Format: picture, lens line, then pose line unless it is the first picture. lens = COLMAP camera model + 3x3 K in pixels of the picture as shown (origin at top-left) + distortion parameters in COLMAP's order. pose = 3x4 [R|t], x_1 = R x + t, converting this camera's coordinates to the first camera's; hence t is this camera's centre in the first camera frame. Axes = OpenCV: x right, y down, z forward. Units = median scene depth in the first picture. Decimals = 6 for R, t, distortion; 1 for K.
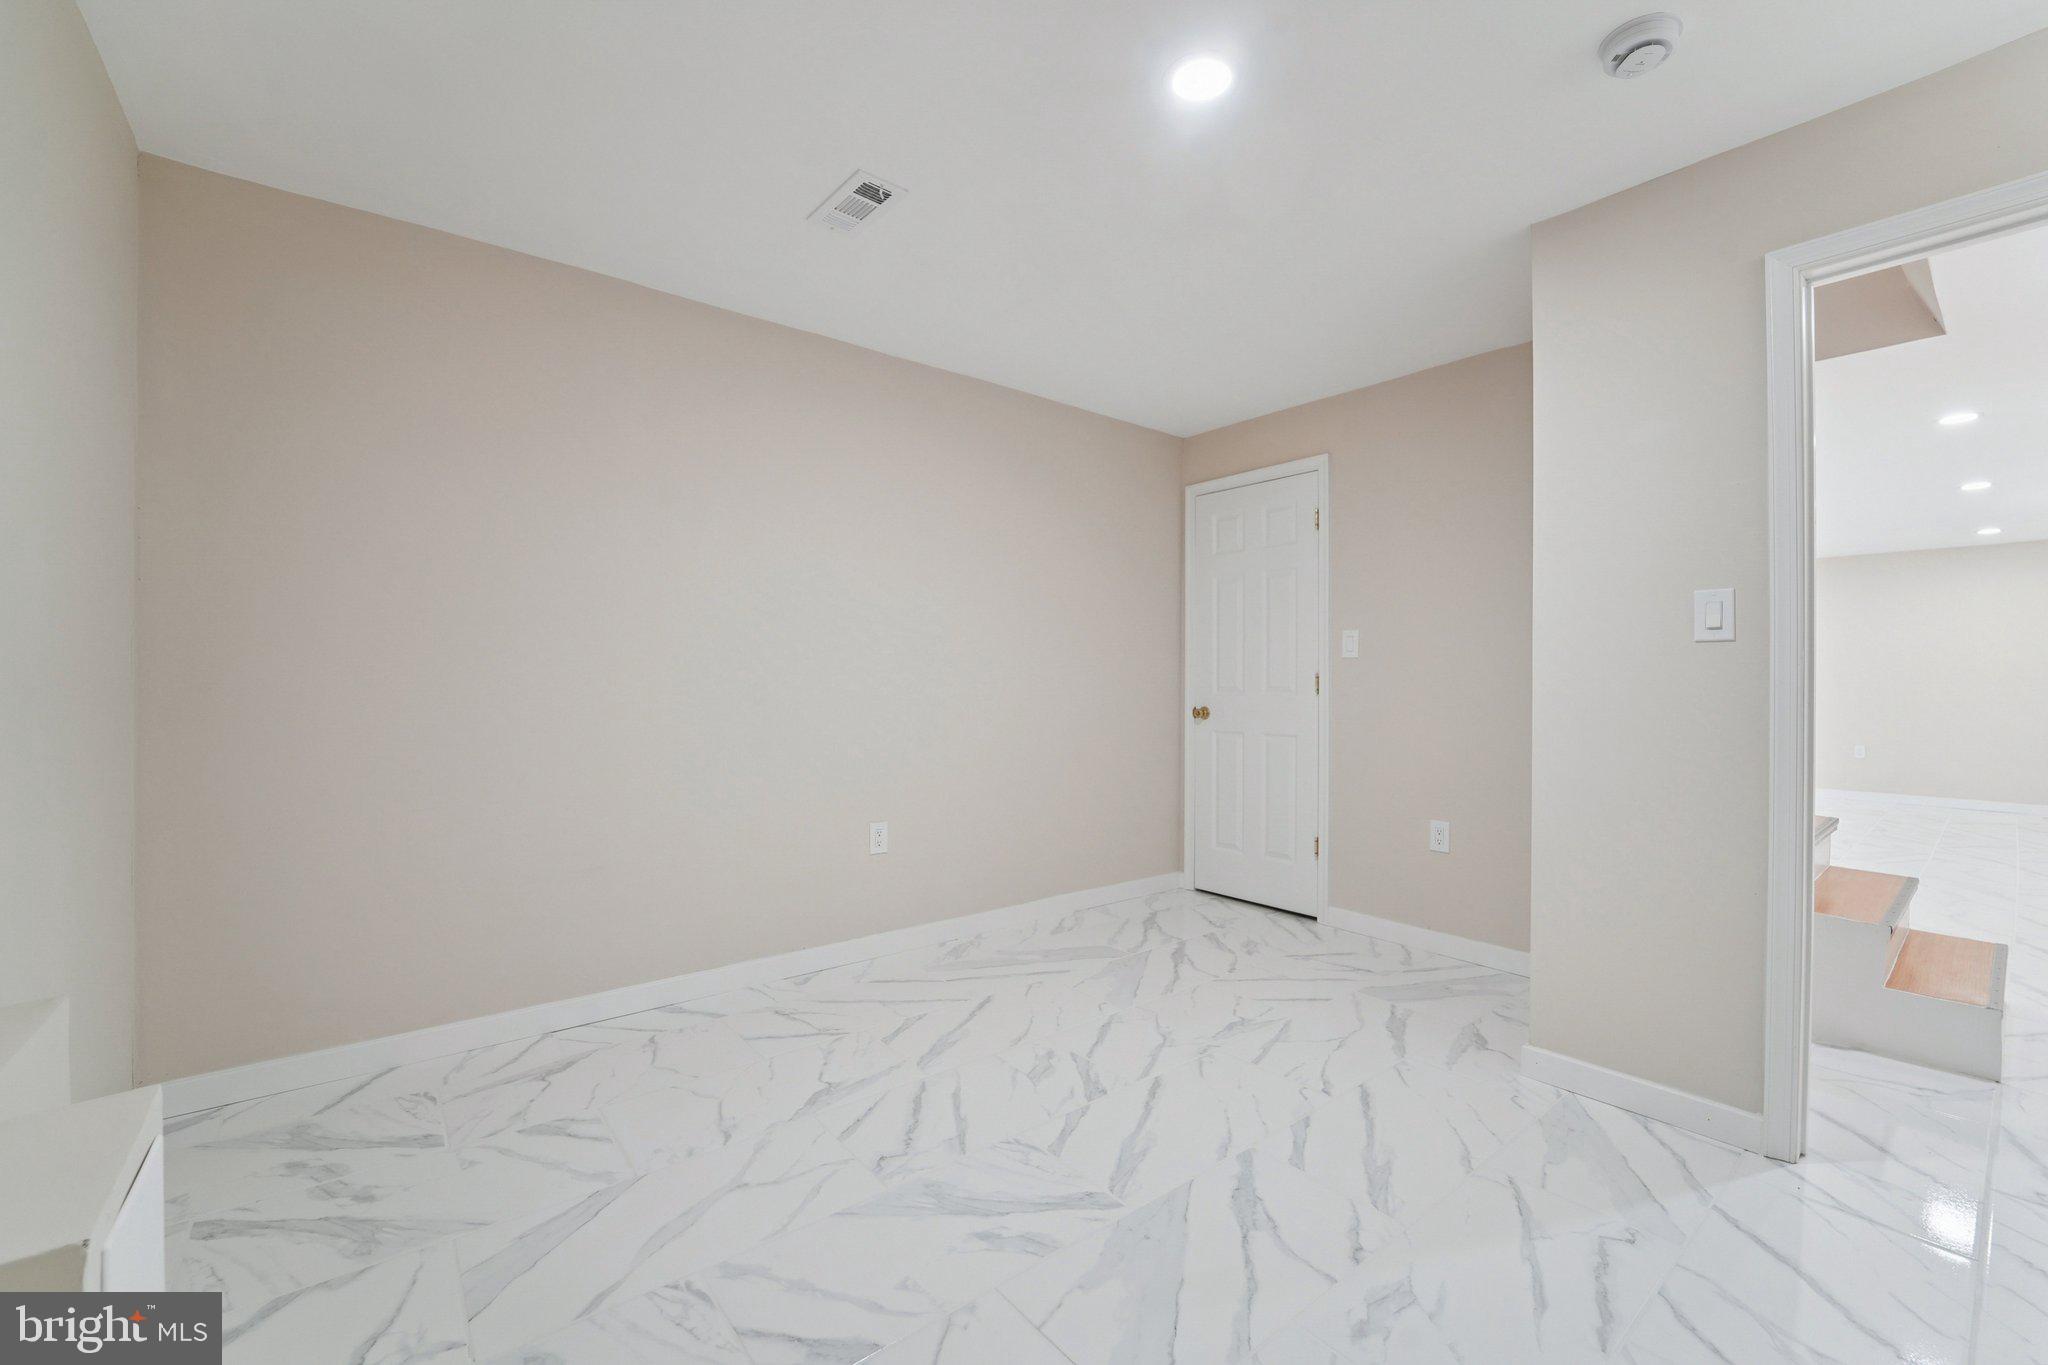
lens RADIAL K [[838.6, 0, 1040.9], [0, 838.6, 680.4], [0, 0, 1]] dist [-0.024860, 0.000625]
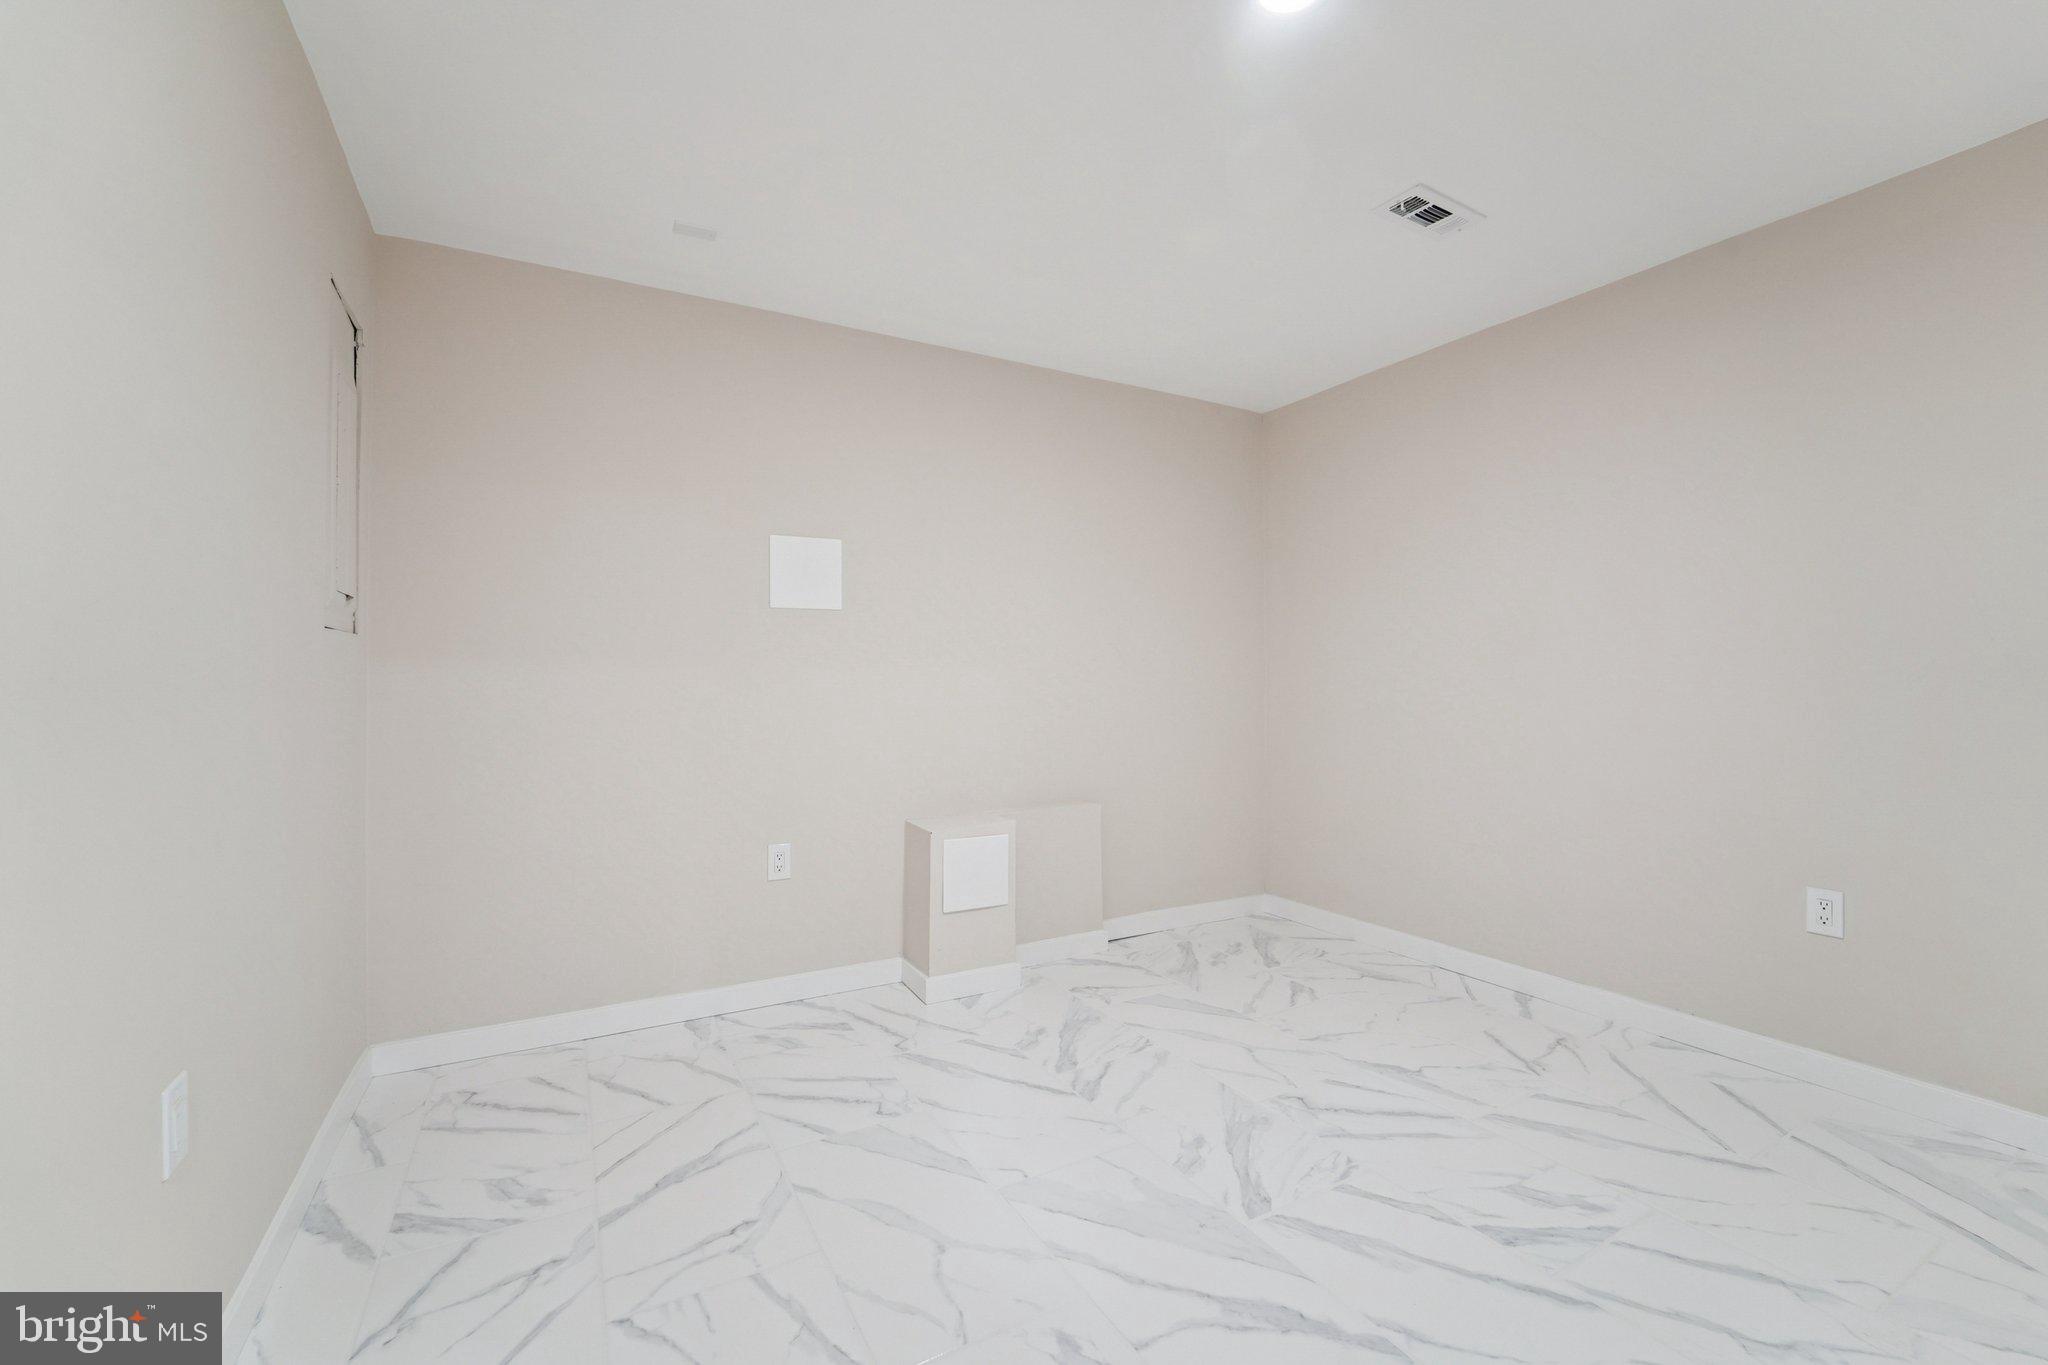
lens RADIAL K [[838.6, 0, 1021.9], [0, 838.6, 681.6], [0, 0, 1]] dist [-0.024860, 0.000625]
pose [[-0.175752, -0.000469, -0.984434, 0.891804], [0.000358, 1.000000, -0.000540, -0.001133], [0.984434, -0.000447, -0.175752, 0.727384]]
